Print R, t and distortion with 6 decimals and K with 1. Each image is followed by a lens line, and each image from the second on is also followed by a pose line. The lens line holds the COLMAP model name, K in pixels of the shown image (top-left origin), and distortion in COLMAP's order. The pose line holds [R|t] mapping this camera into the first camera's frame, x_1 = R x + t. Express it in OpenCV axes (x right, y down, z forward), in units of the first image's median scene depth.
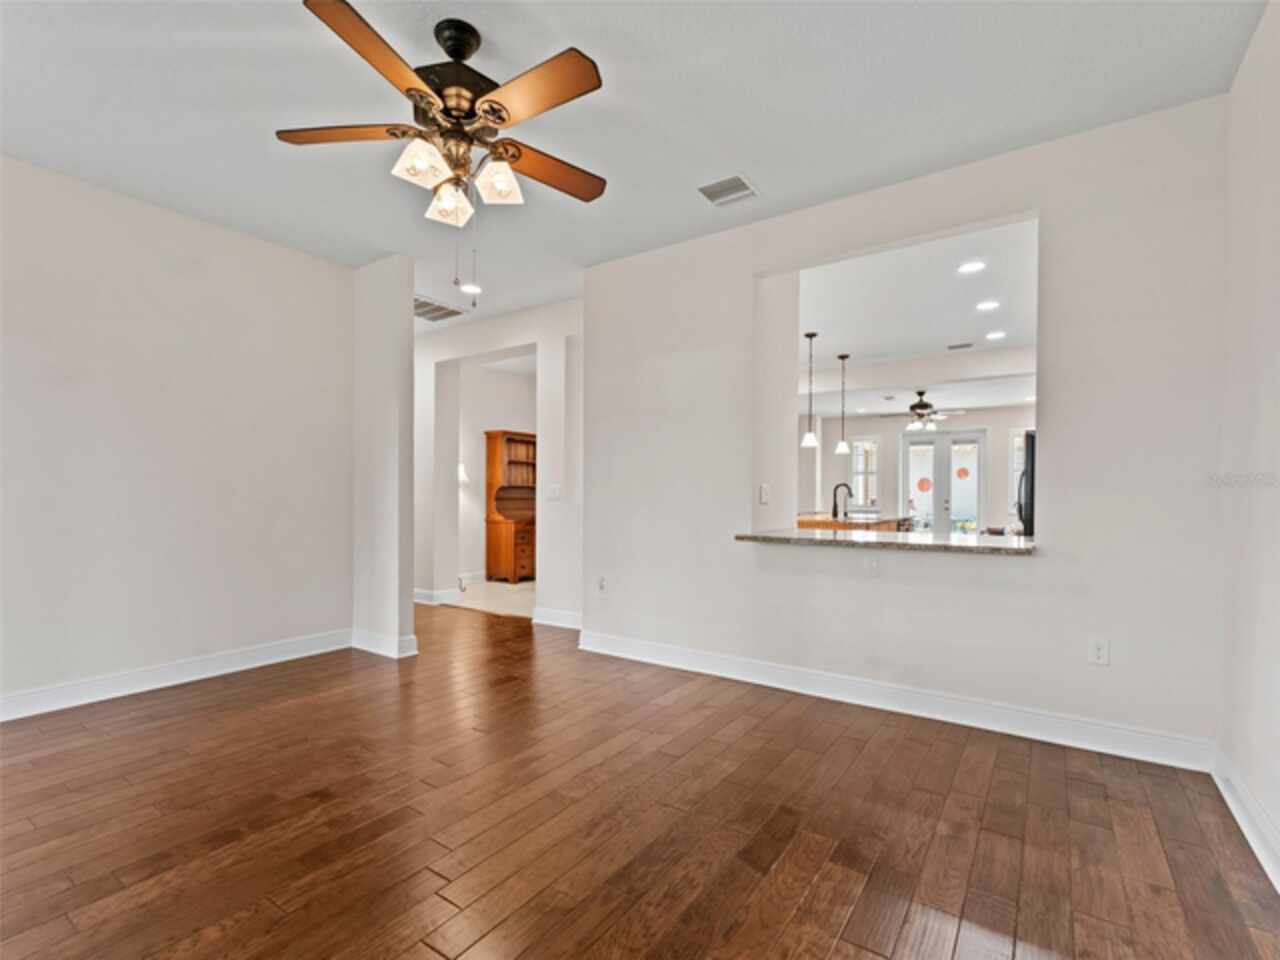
lens RADIAL K [[575.4, 0, 633.8], [0, 575.4, 472.3], [0, 0, 1]] dist [-0.000268, 0.000045]
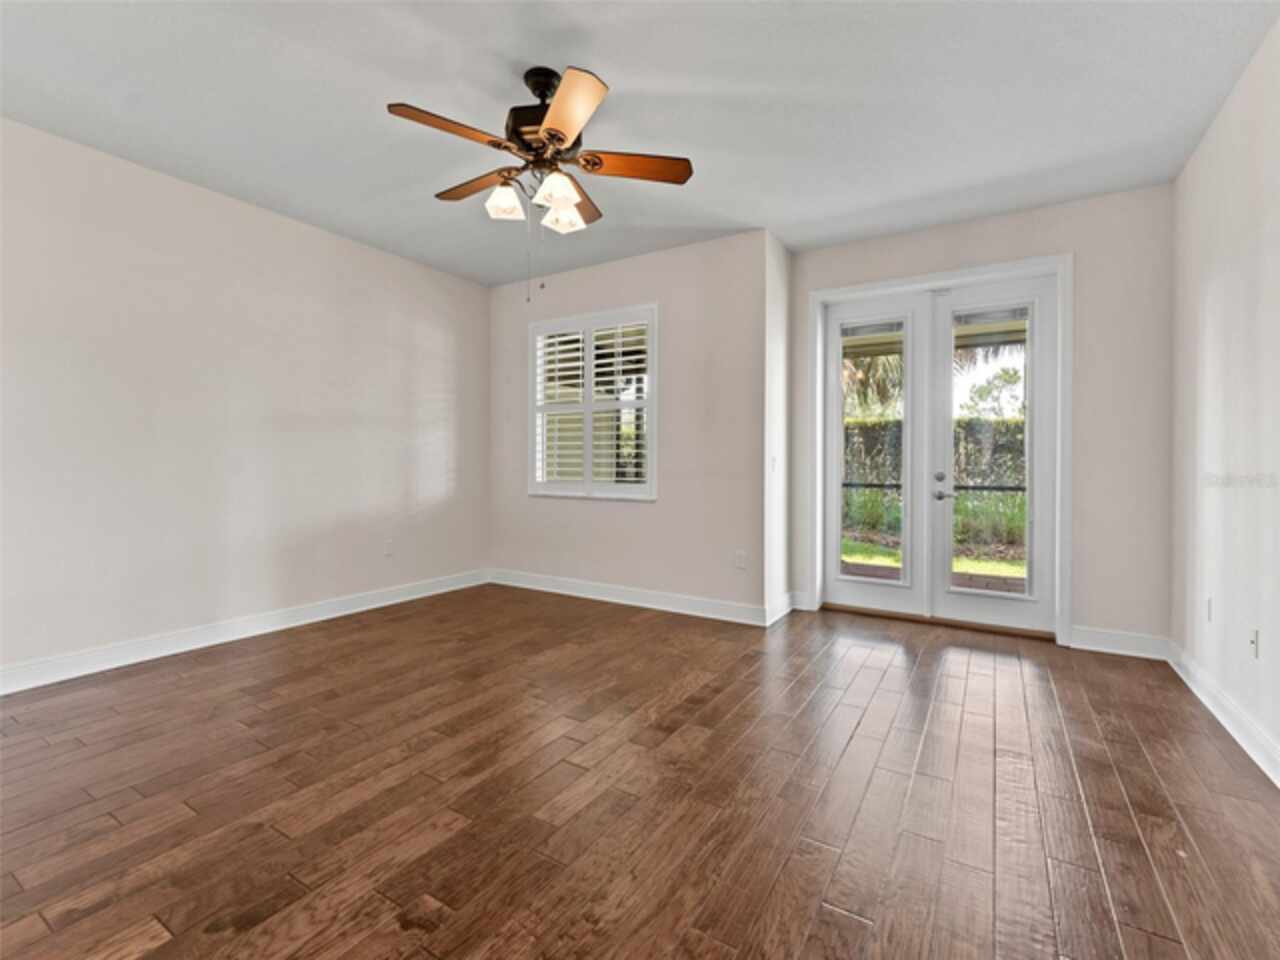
lens RADIAL K [[575.4, 0, 633.8], [0, 575.4, 472.3], [0, 0, 1]] dist [-0.000268, 0.000045]
pose [[-0.998603, -0.009001, -0.052060, -0.442728], [-0.007914, 0.999748, -0.021030, 0.095483], [0.052236, -0.020589, -0.998422, 2.223355]]
